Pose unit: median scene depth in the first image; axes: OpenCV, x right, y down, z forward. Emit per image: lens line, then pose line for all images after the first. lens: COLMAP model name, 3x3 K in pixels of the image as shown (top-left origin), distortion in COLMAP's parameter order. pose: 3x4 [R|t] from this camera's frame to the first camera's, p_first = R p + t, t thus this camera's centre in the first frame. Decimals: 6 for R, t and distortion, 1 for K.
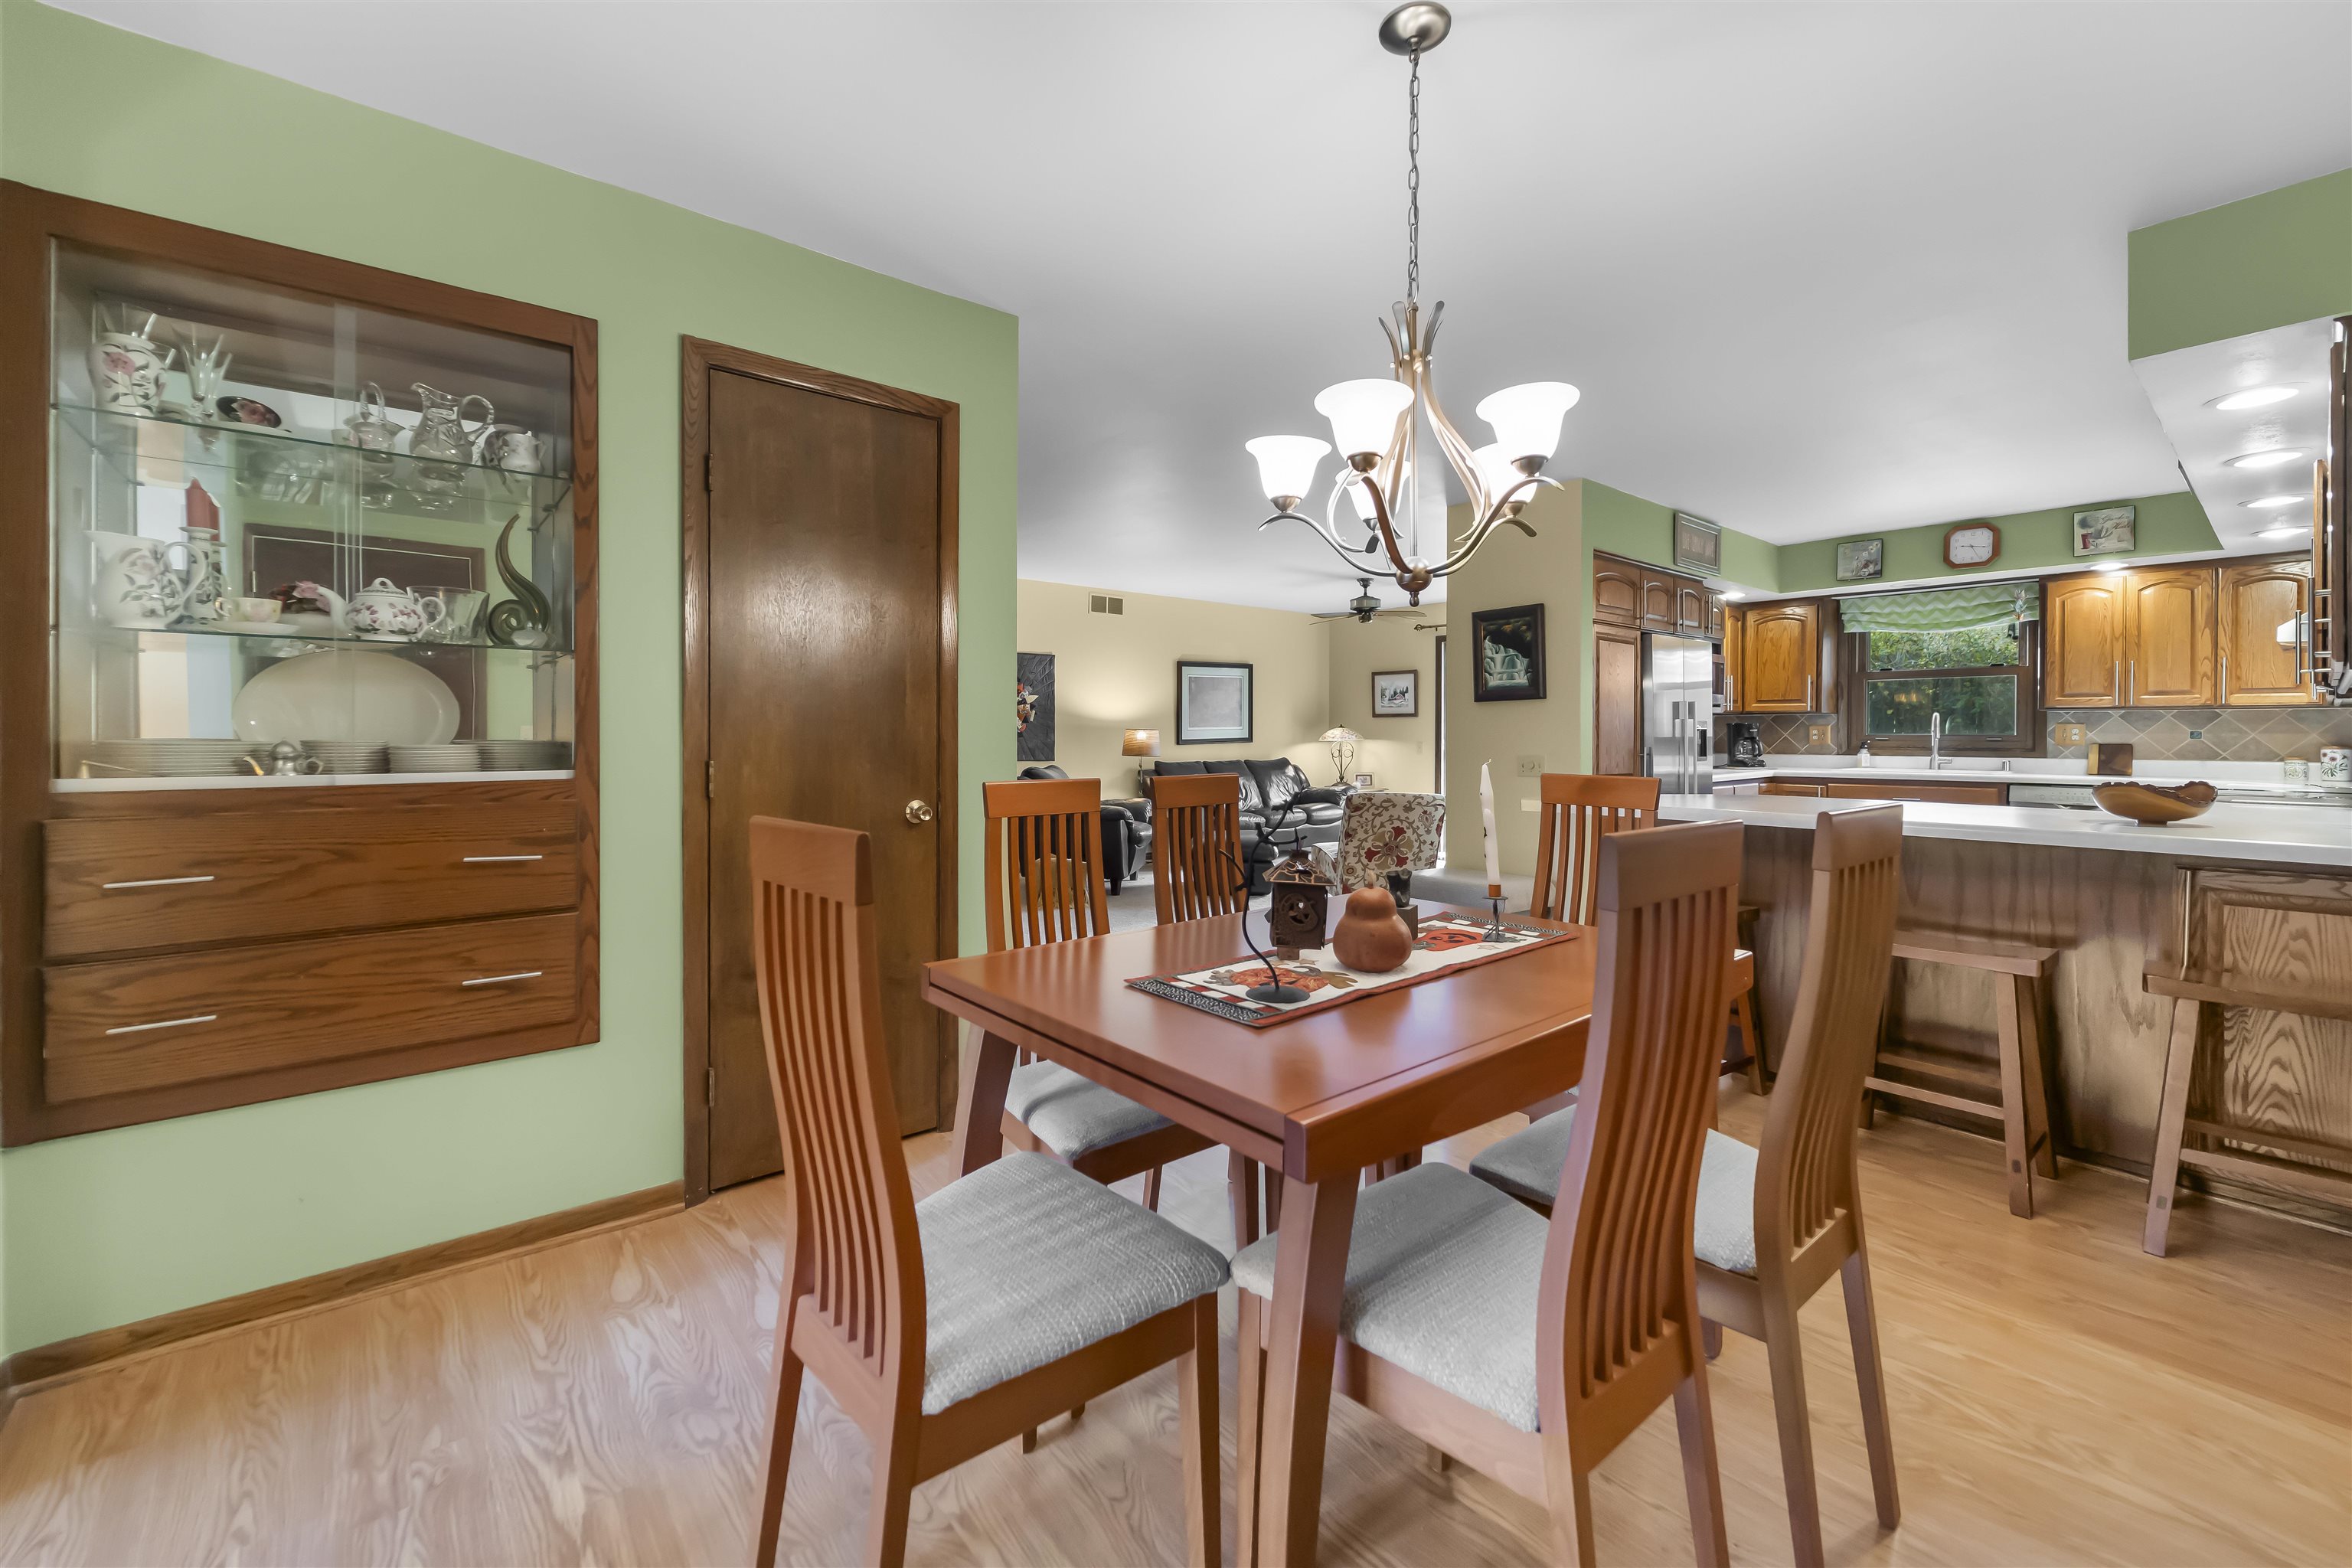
lens RADIAL K [[947.3, 0, 1188.4], [0, 947.3, 736.2], [0, 0, 1]] dist [-0.000843, -0.000988]
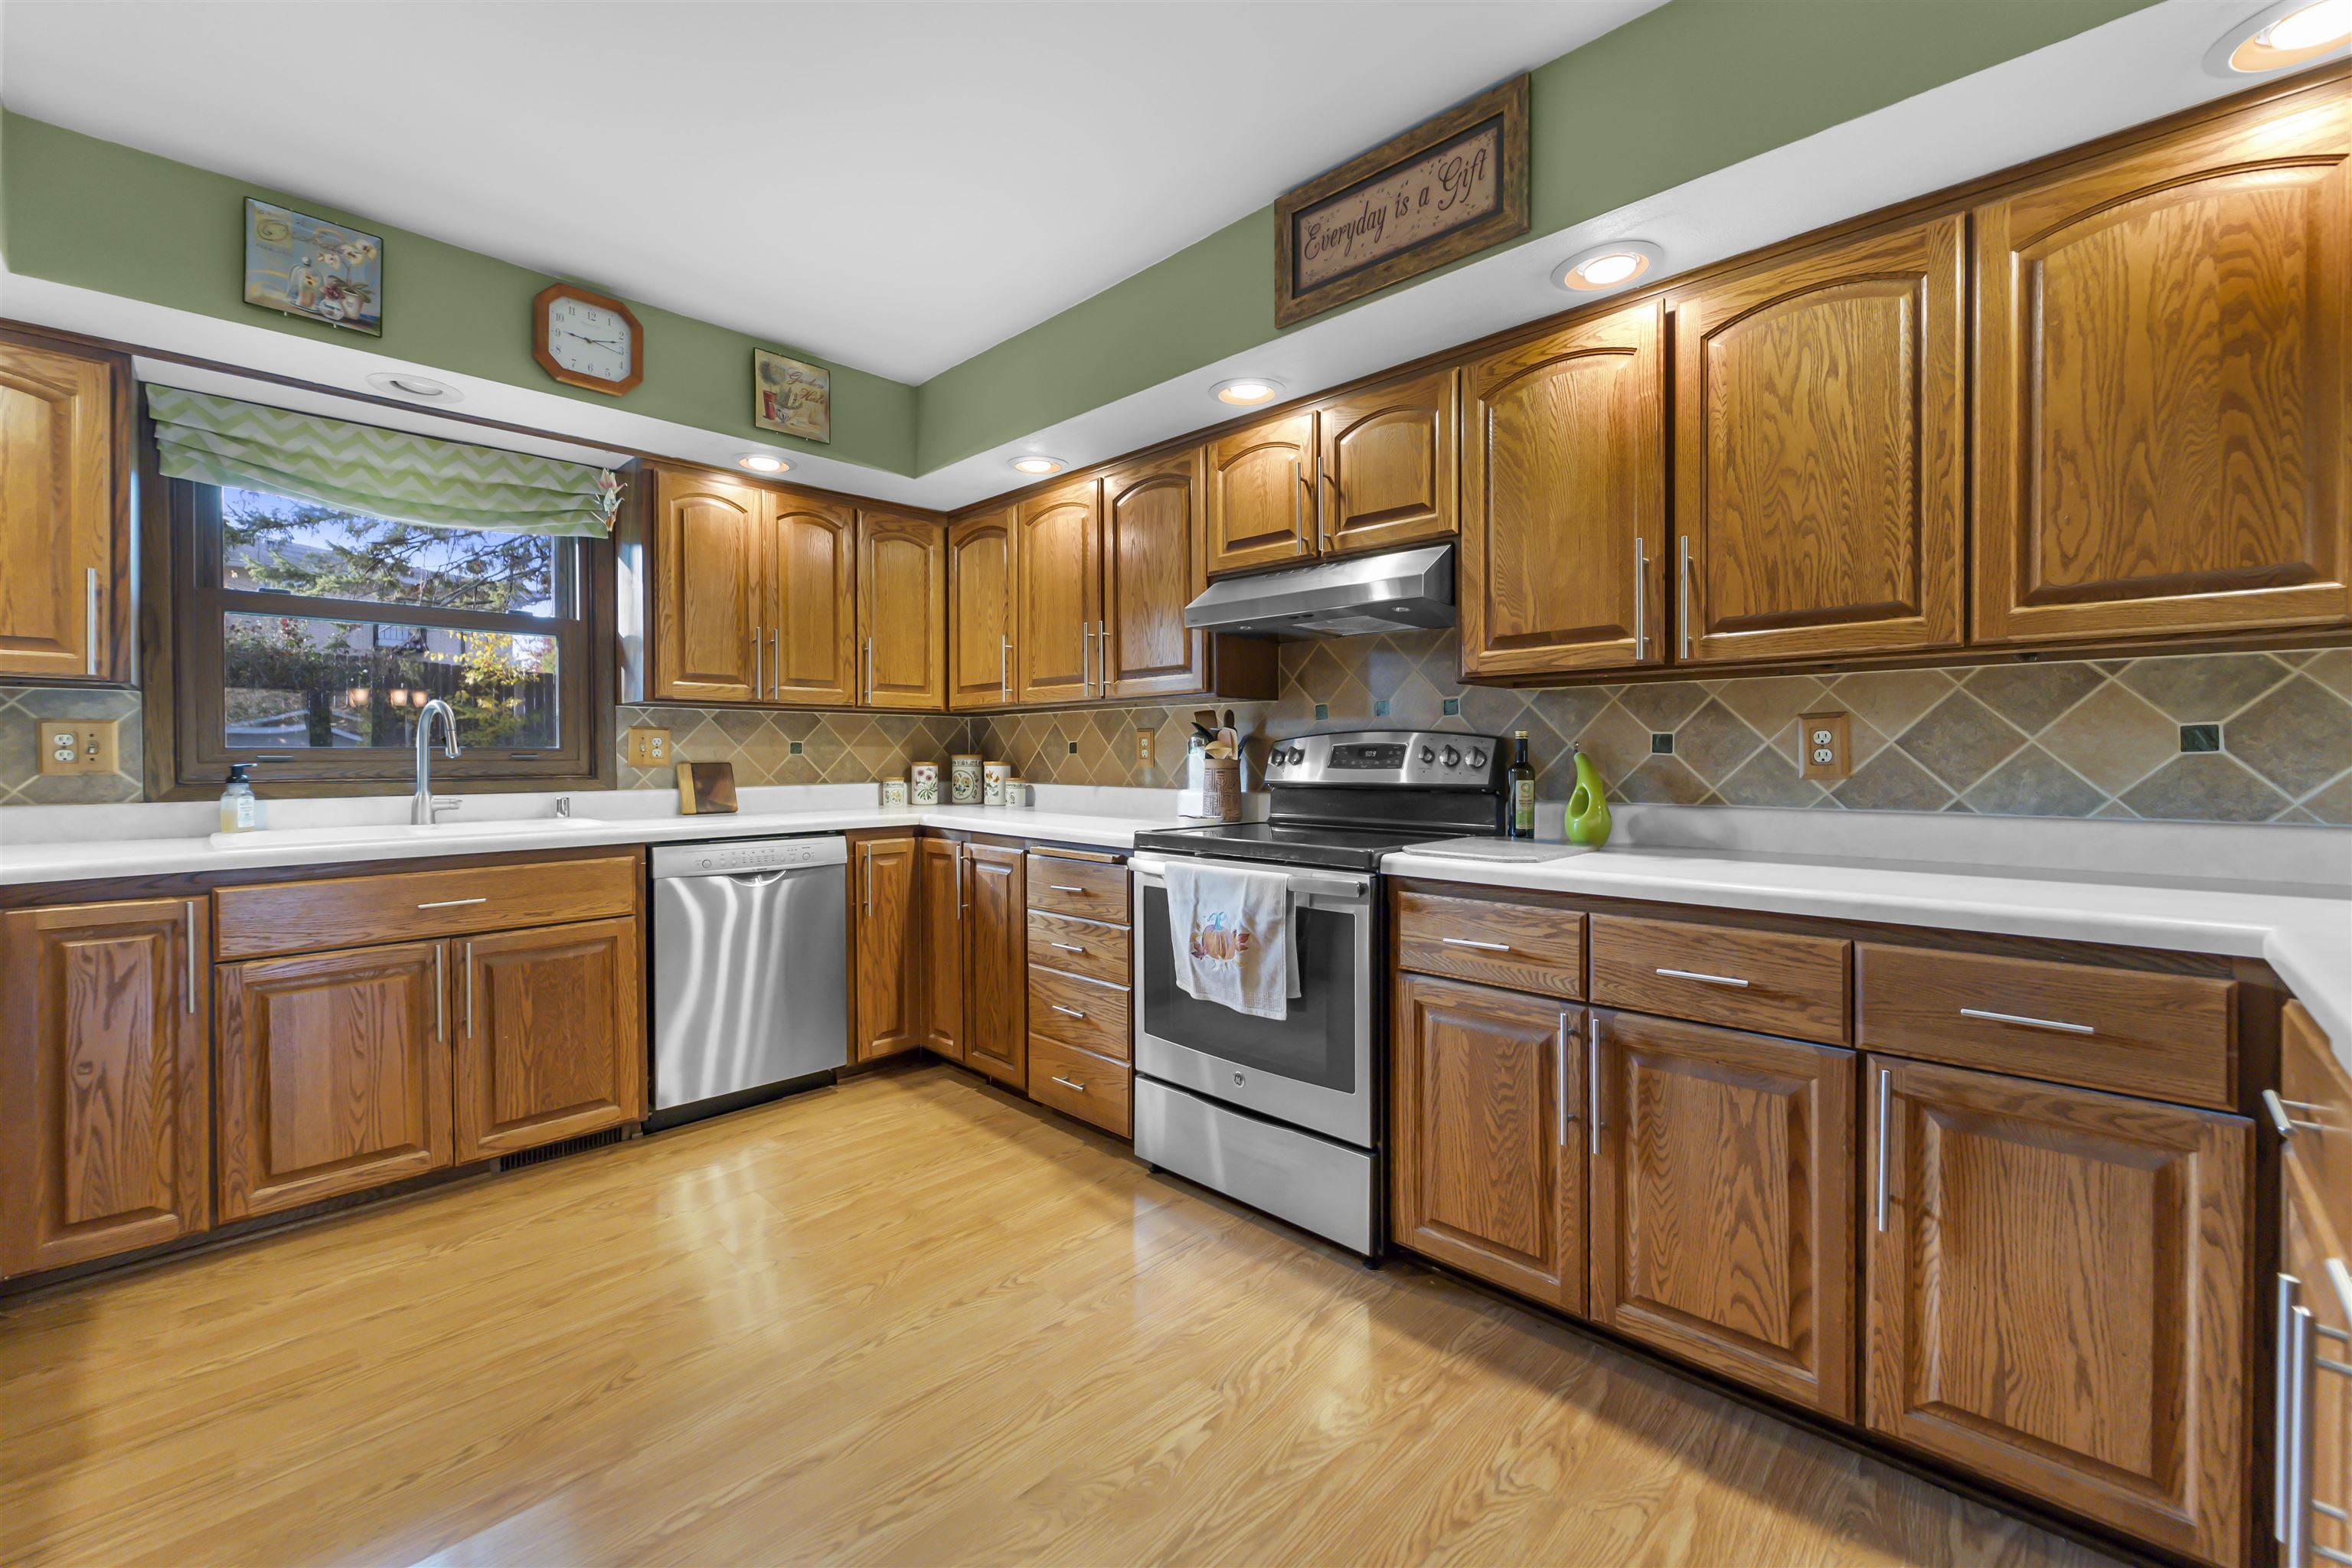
lens RADIAL K [[947.3, 0, 1155.2], [0, 947.3, 762.9], [0, 0, 1]] dist [-0.000843, -0.000988]
pose [[-0.089645, -0.015866, 0.995847, 0.236214], [0.000711, 0.999872, 0.015995, -0.001000], [-0.995974, 0.002142, -0.089622, 0.536430]]
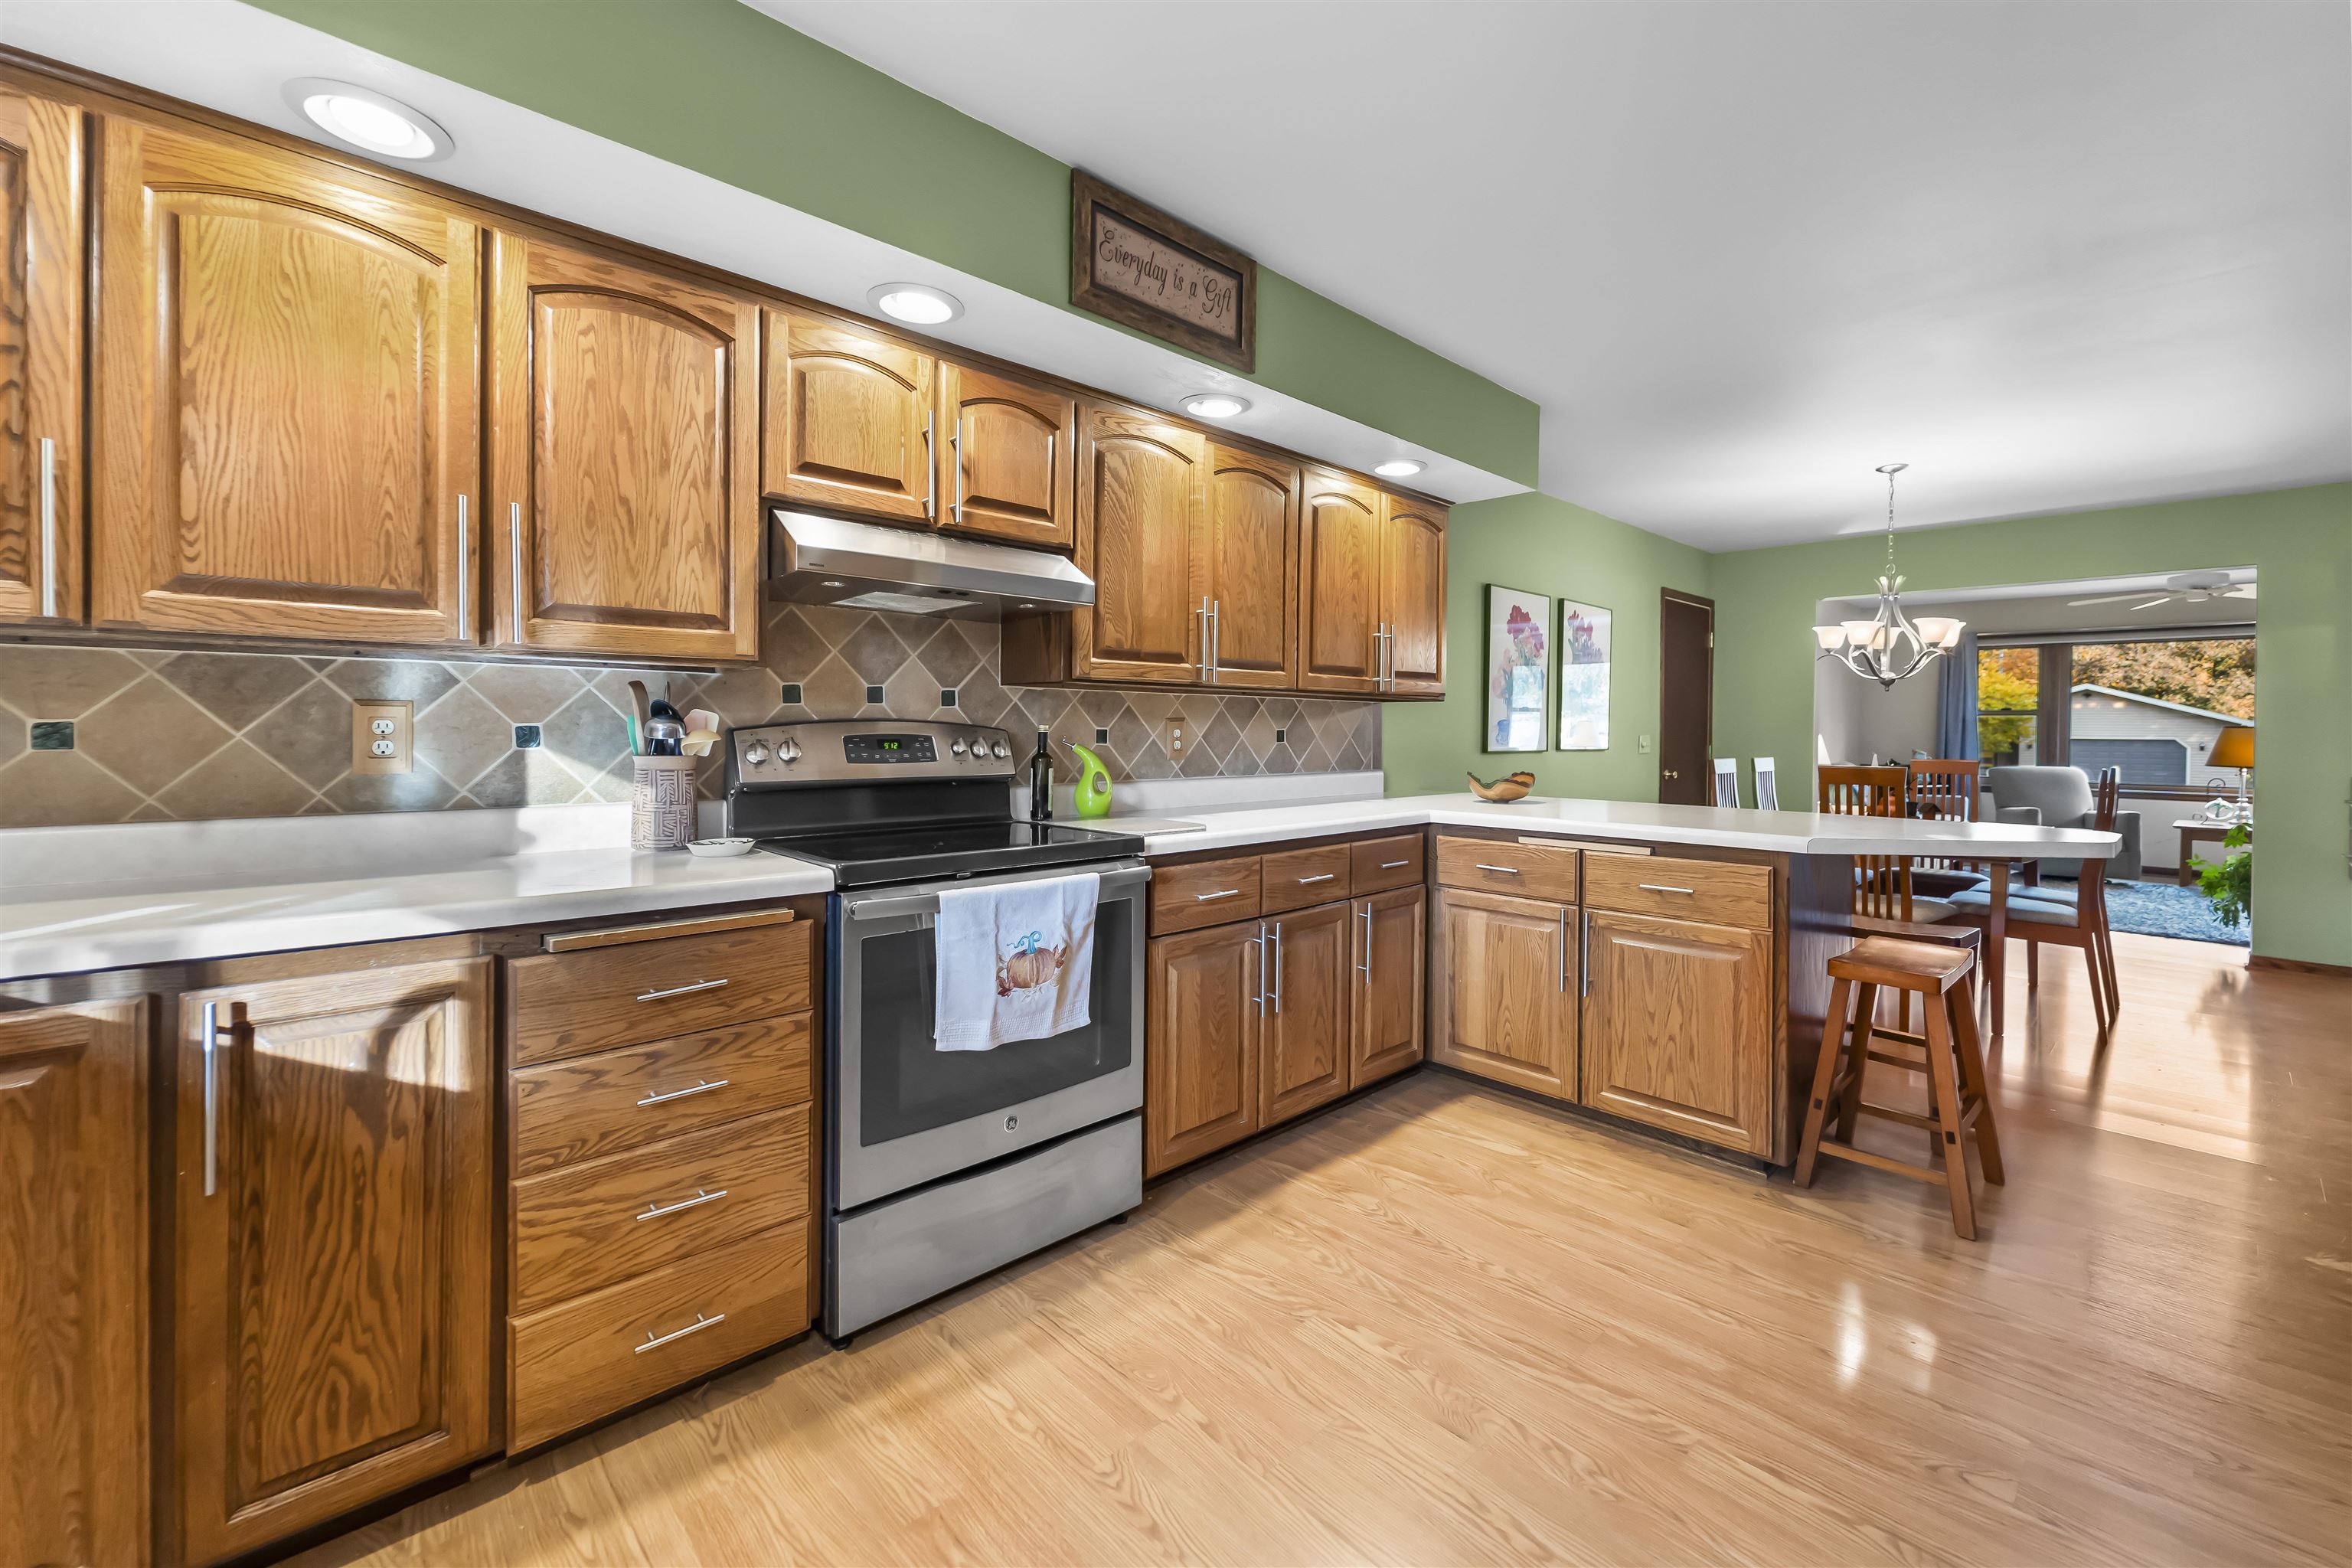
lens RADIAL K [[947.3, 0, 1193.2], [0, 947.3, 742.3], [0, 0, 1]] dist [-0.000843, -0.000988]
pose [[-0.998285, -0.000579, -0.058532, 0.486488], [-0.000669, 0.999999, 0.001511, -0.000654], [0.058531, 0.001548, -0.998284, 0.737735]]
